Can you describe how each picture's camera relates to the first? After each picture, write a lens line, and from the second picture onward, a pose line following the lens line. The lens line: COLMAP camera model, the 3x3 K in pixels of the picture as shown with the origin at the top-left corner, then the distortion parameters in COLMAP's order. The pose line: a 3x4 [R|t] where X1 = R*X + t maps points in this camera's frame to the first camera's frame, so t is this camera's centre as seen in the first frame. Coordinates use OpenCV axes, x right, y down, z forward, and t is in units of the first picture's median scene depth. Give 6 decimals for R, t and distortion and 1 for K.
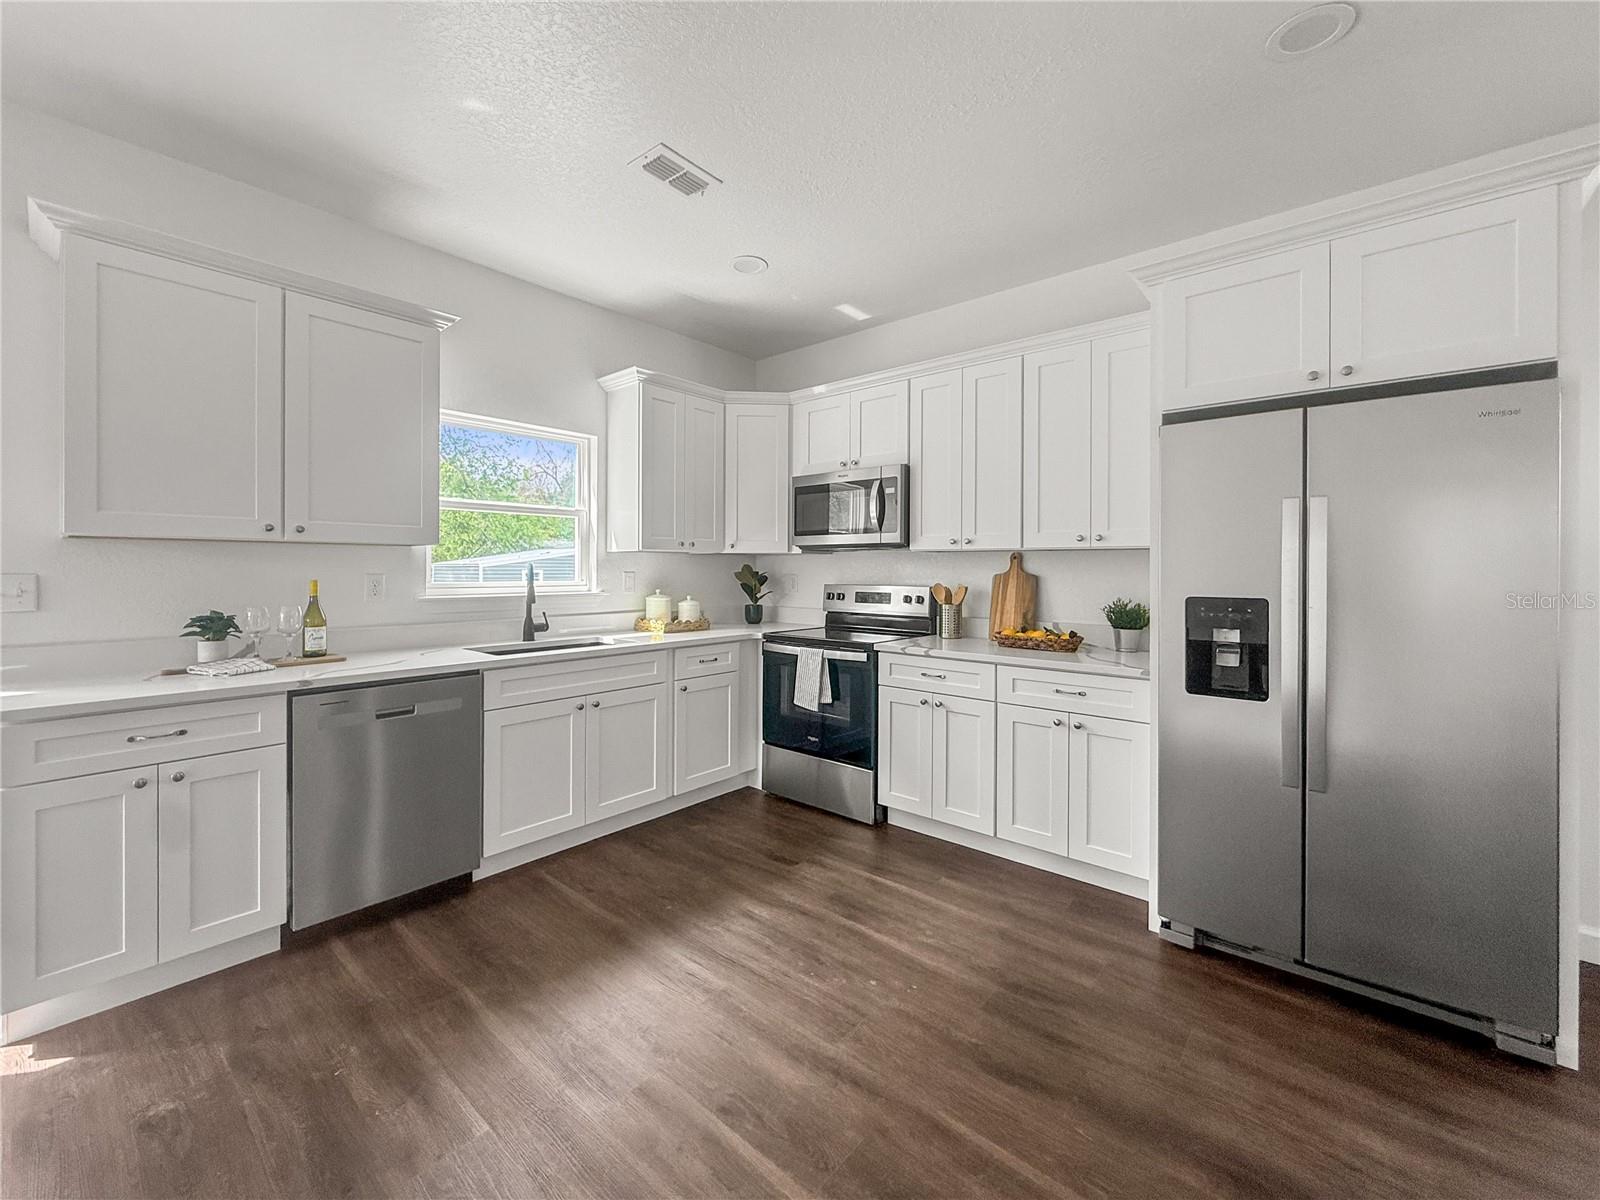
lens RADIAL K [[667.1, 0, 801.8], [0, 667.1, 569.6], [0, 0, 1]] dist [-0.001637, 0.000285]
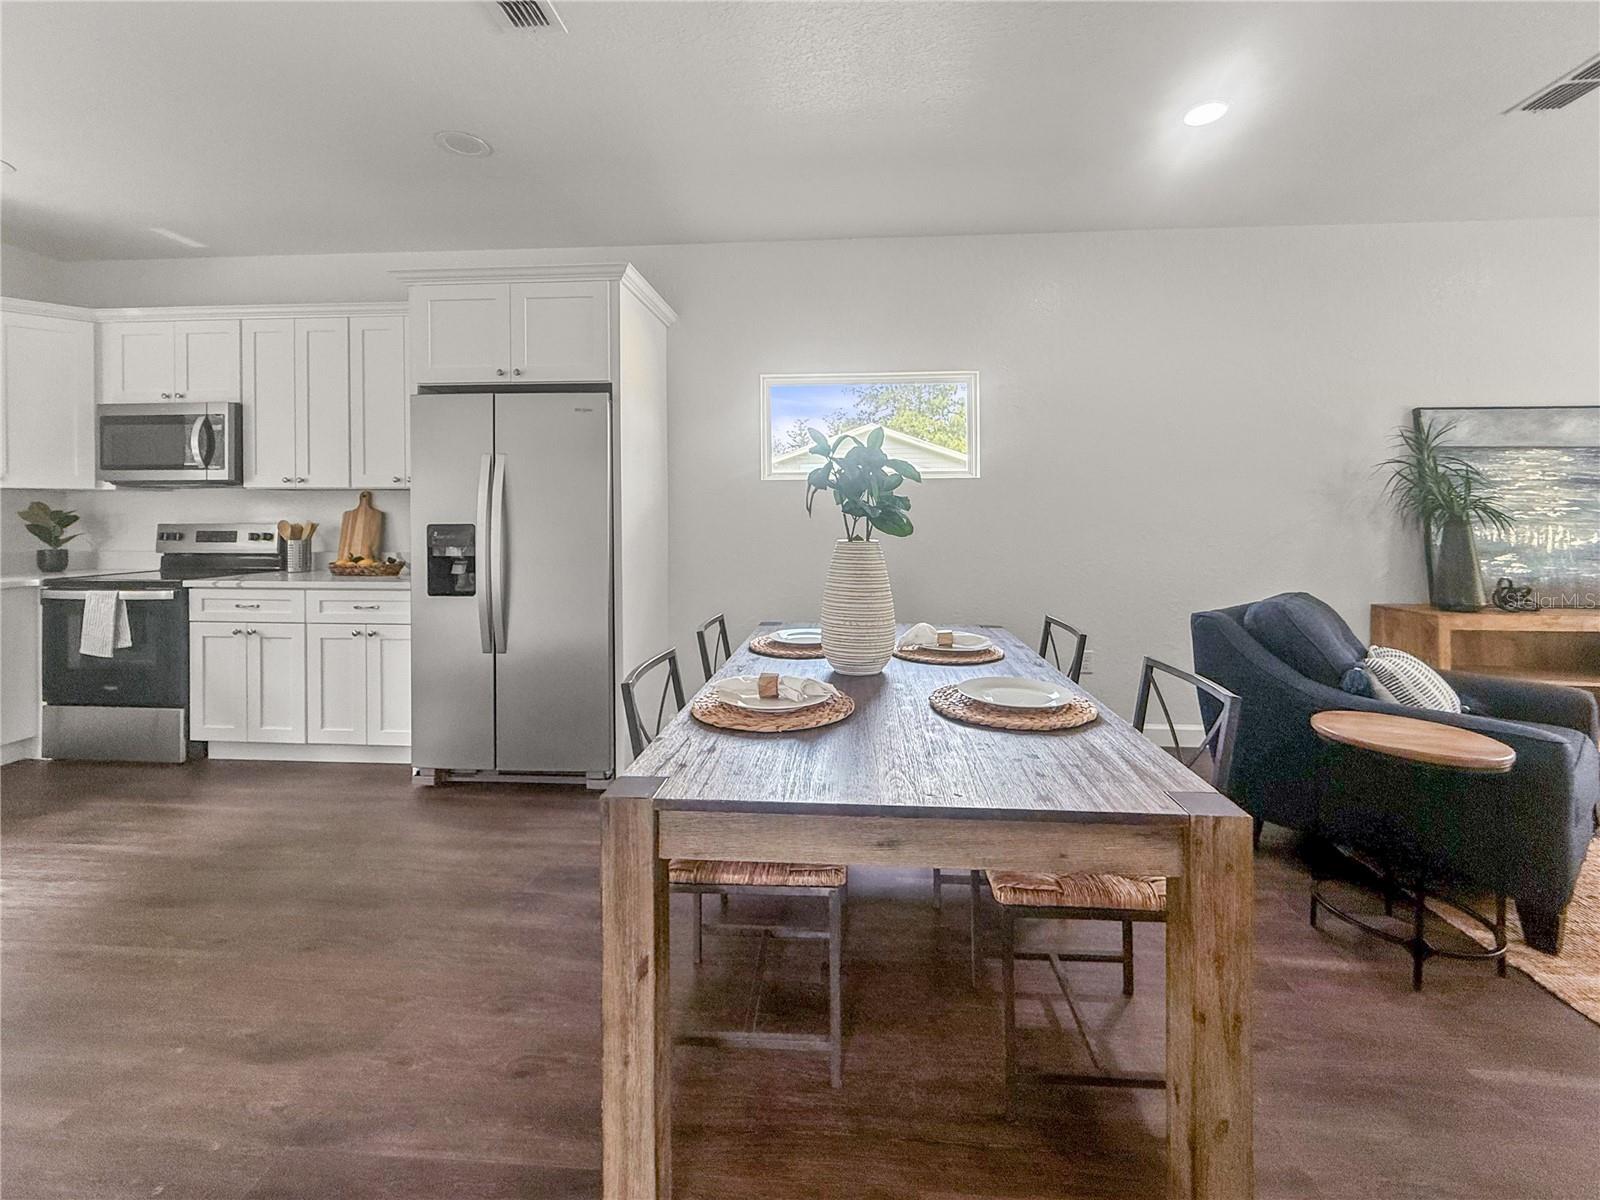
lens RADIAL K [[667.1, 0, 818.6], [0, 667.1, 519.7], [0, 0, 1]] dist [-0.001637, 0.000285]
pose [[0.798617, -0.009771, 0.601760, 0.267801], [0.004186, 0.999934, 0.010680, 0.013310], [-0.601825, -0.006010, 0.798605, -0.365562]]
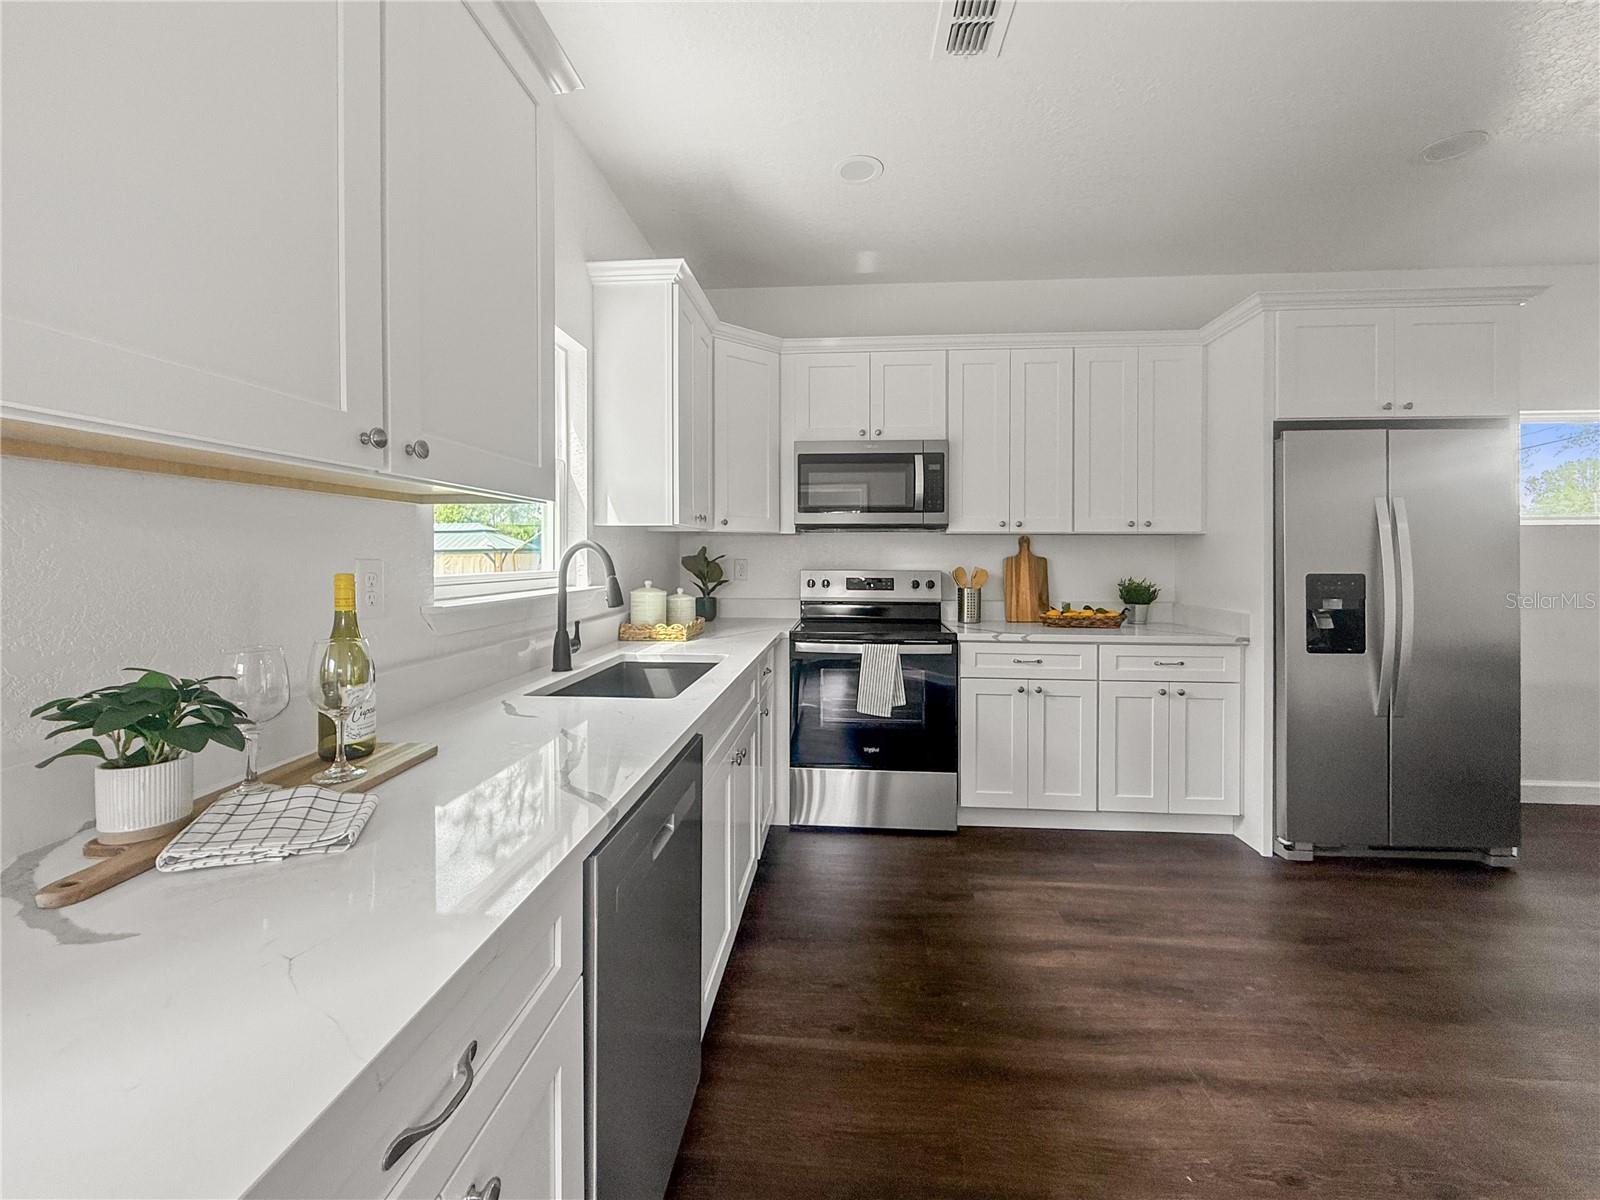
lens RADIAL K [[667.1, 0, 802.4], [0, 667.1, 562.2], [0, 0, 1]] dist [-0.001637, 0.000285]
pose [[0.803239, -0.006859, 0.595617, -0.604463], [-0.000238, 0.999930, 0.011836, 0.002619], [-0.595656, -0.009648, 0.803181, 0.388912]]
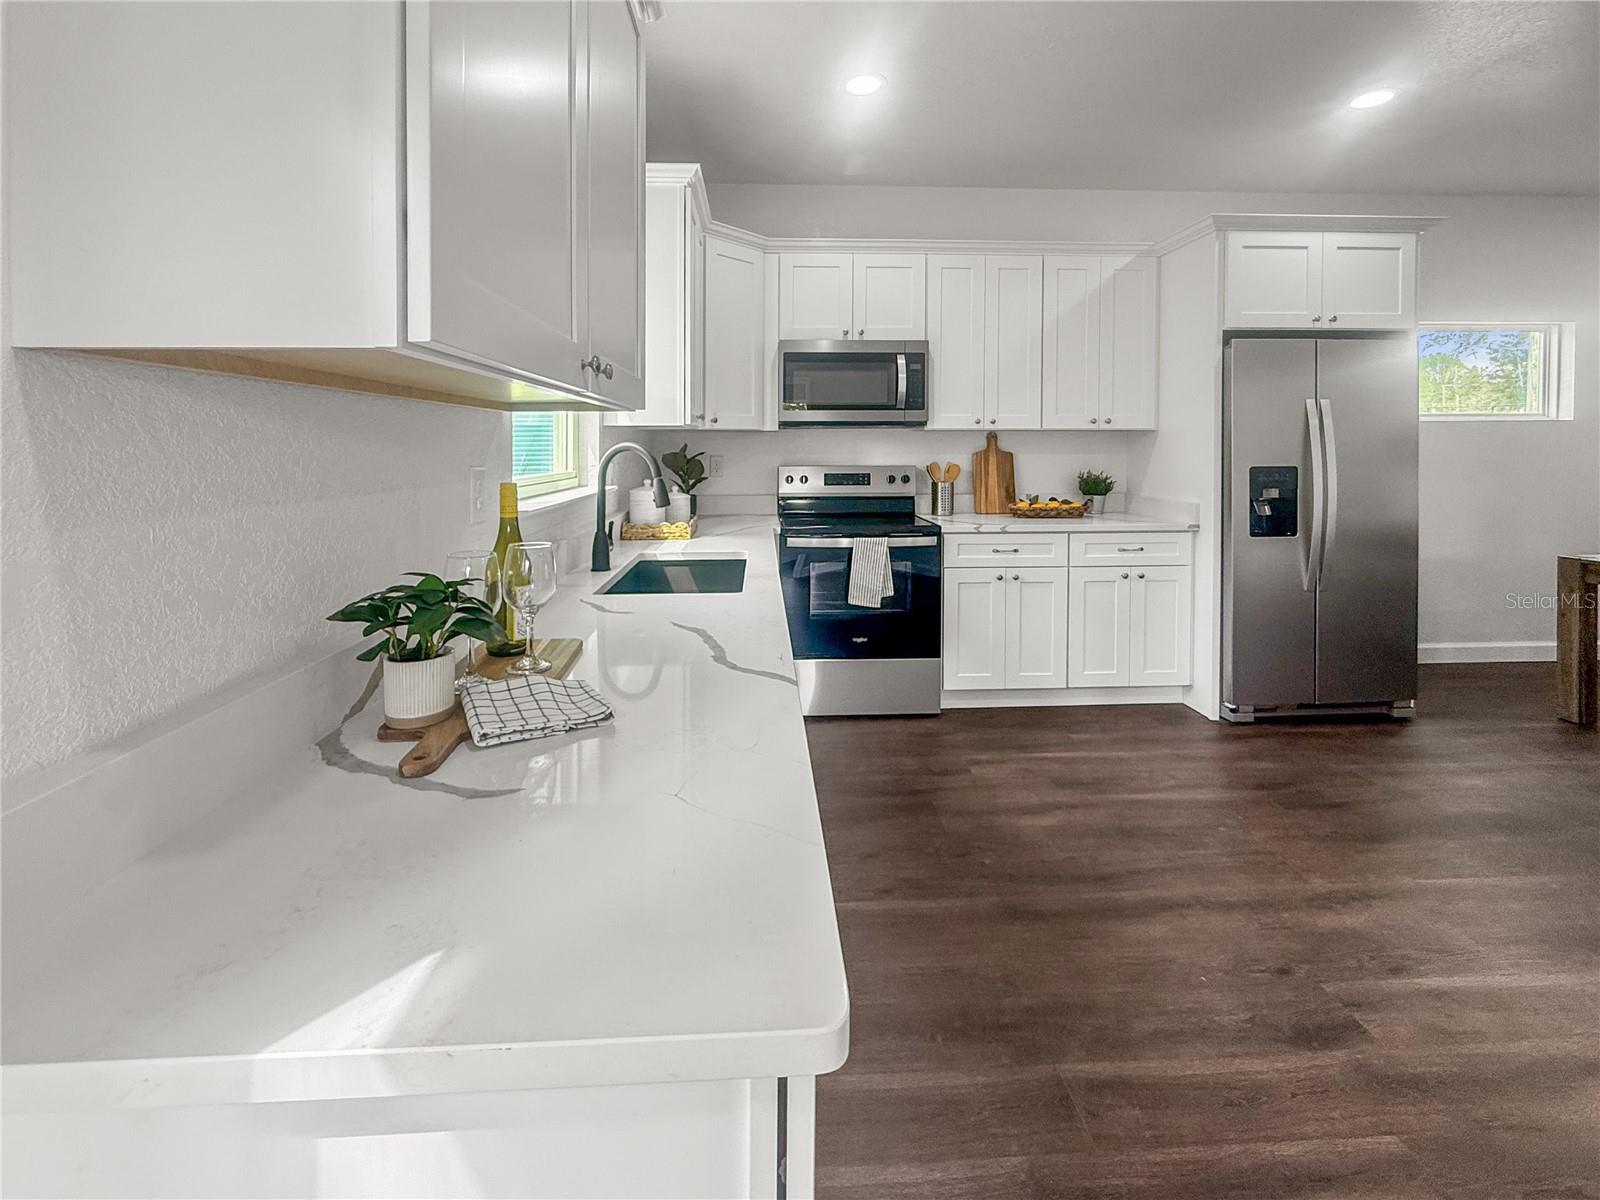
lens RADIAL K [[667.1, 0, 843.2], [0, 667.1, 464.5], [0, 0, 1]] dist [-0.001637, 0.000285]
pose [[0.722981, -0.020449, 0.690565, -0.653141], [0.006041, 0.999711, 0.023278, -0.000773], [-0.690842, -0.012658, 0.722895, 0.398679]]
